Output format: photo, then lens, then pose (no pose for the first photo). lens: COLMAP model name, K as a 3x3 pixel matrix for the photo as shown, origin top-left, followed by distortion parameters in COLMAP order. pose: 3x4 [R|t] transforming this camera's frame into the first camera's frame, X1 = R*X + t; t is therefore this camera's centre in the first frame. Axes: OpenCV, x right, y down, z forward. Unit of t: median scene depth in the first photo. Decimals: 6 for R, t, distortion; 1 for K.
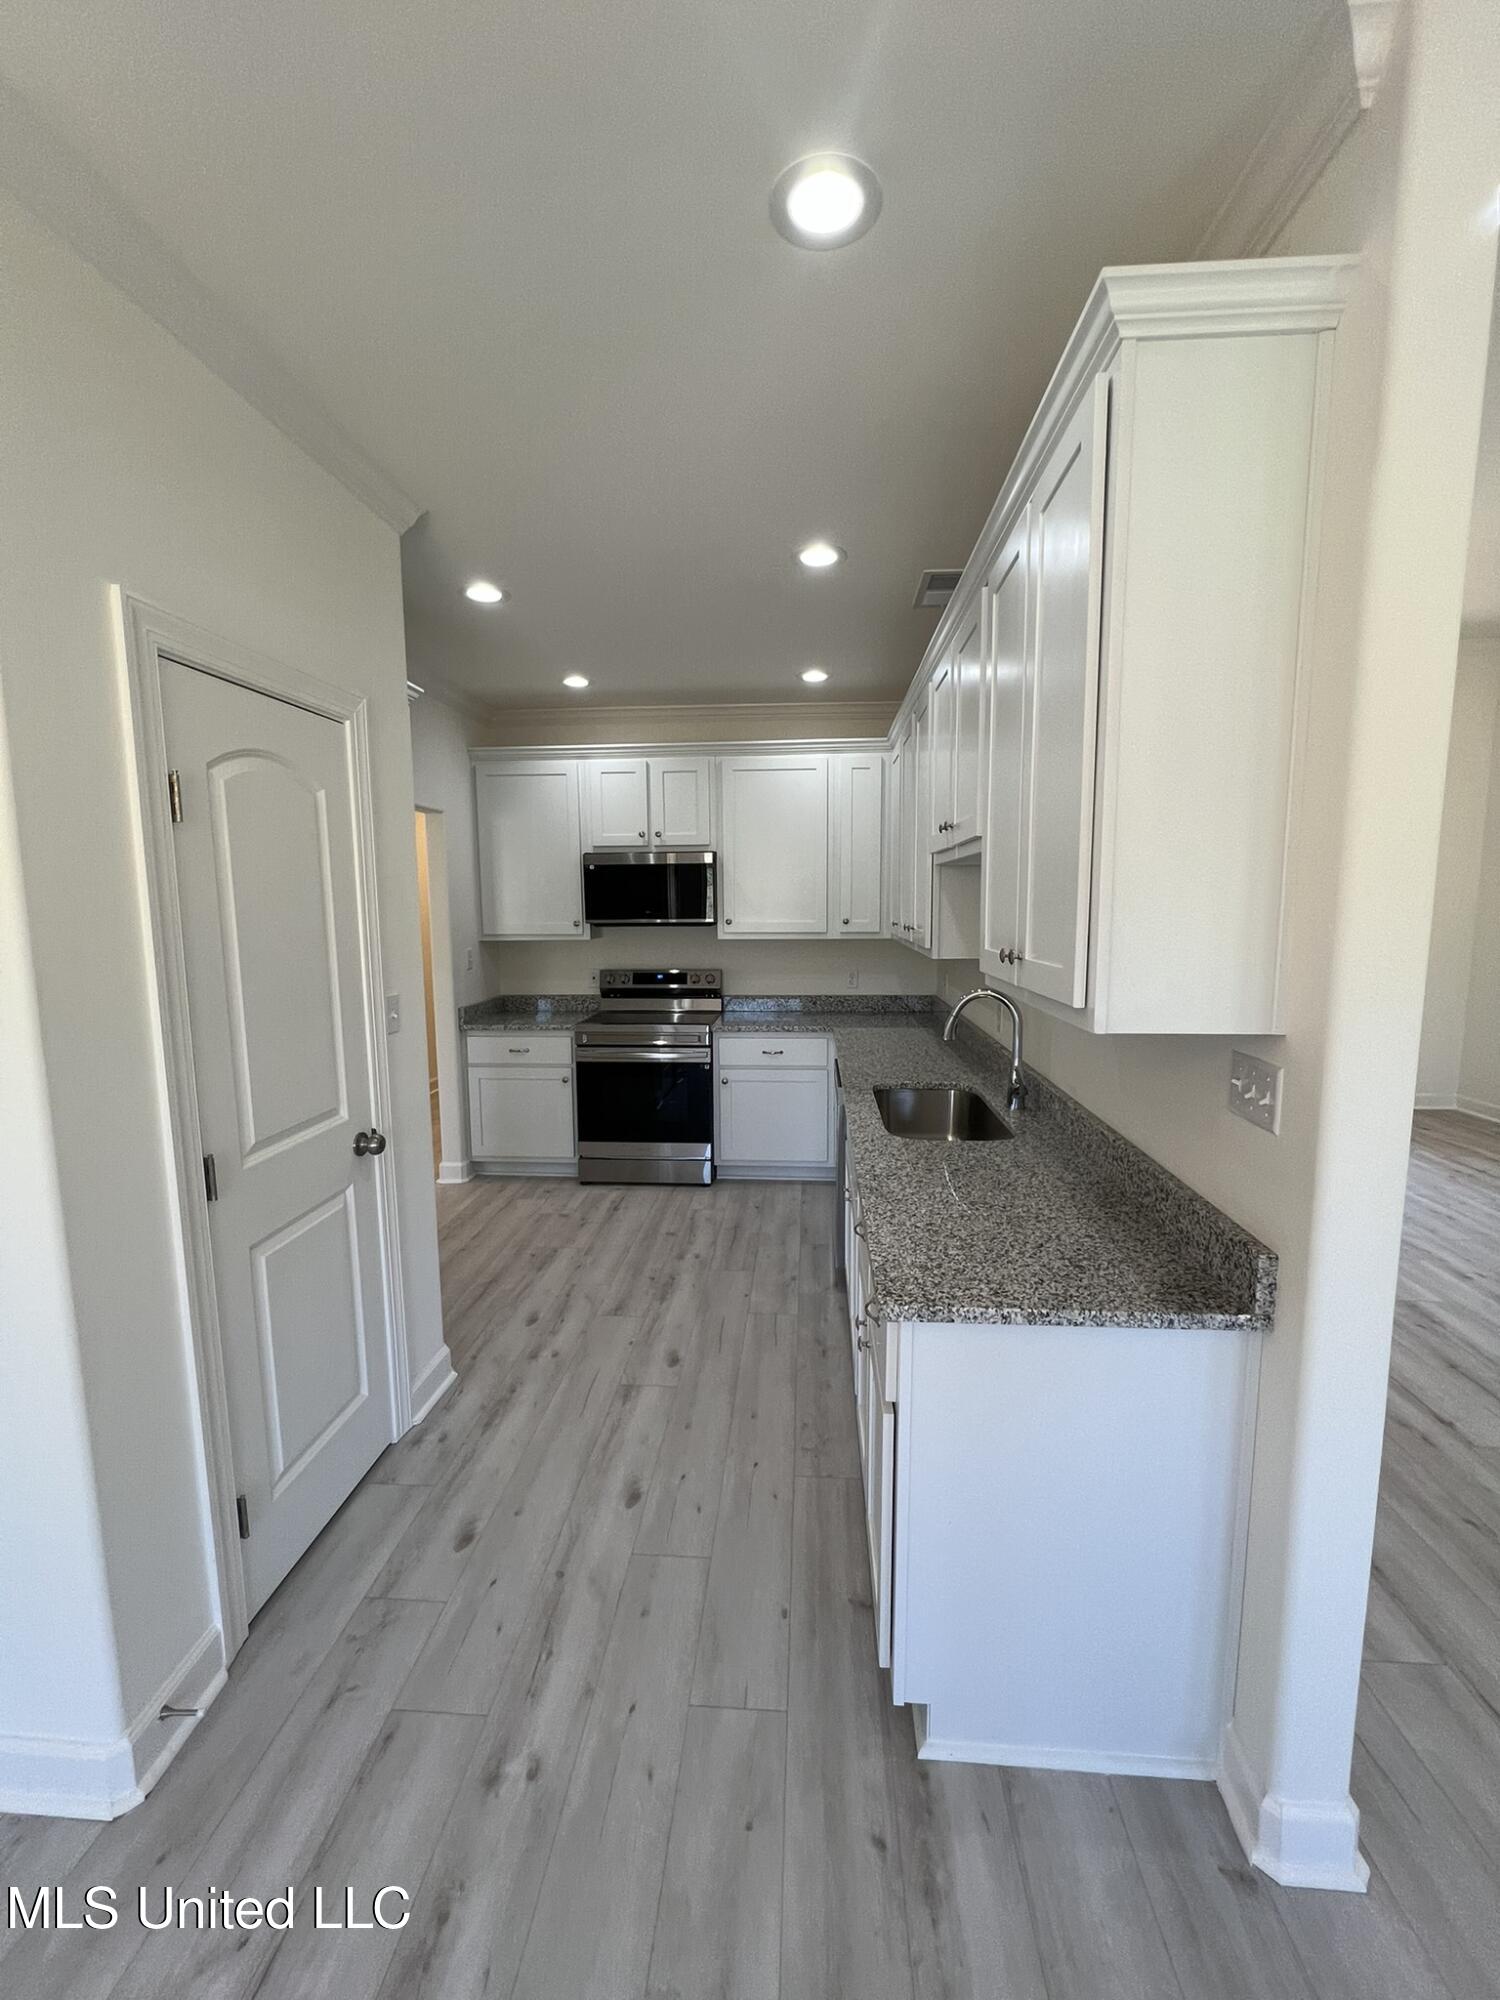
lens RADIAL K [[797.4, 0, 744.5], [0, 797.4, 998.4], [0, 0, 1]] dist [-0.002642, 0.000581]
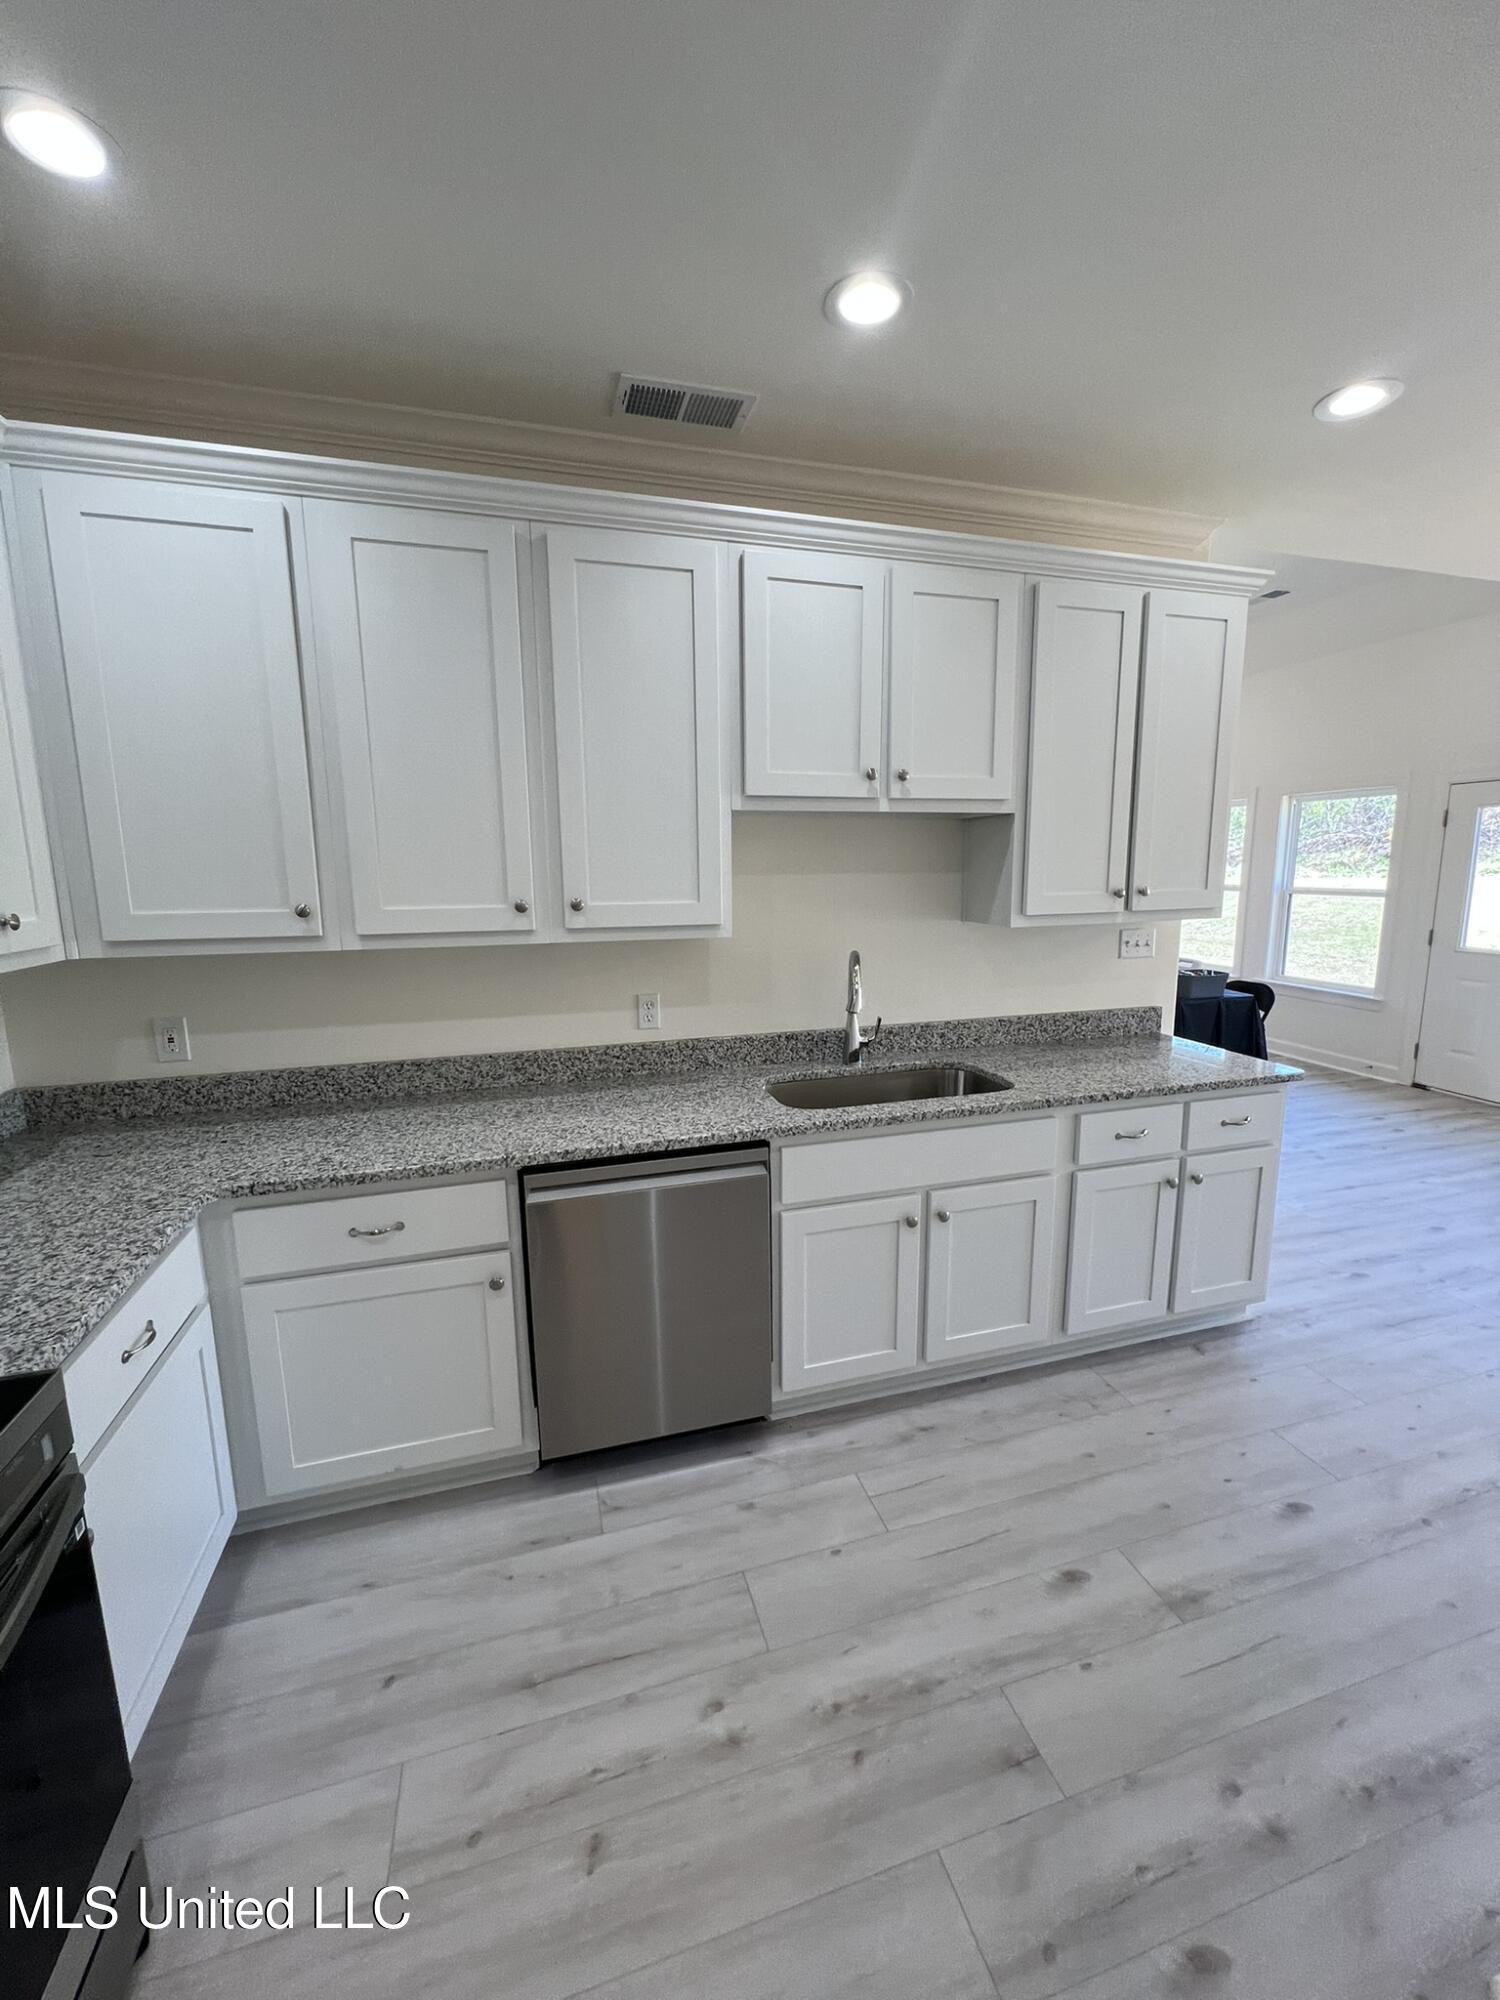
lens RADIAL K [[797.4, 0, 737.0], [0, 797.4, 996.8], [0, 0, 1]] dist [-0.002642, 0.000581]
pose [[-0.349017, -0.139816, 0.926628, -0.520781], [0.127310, 0.972566, 0.194699, -0.161307], [-0.928429, 0.185922, -0.321642, 1.361519]]
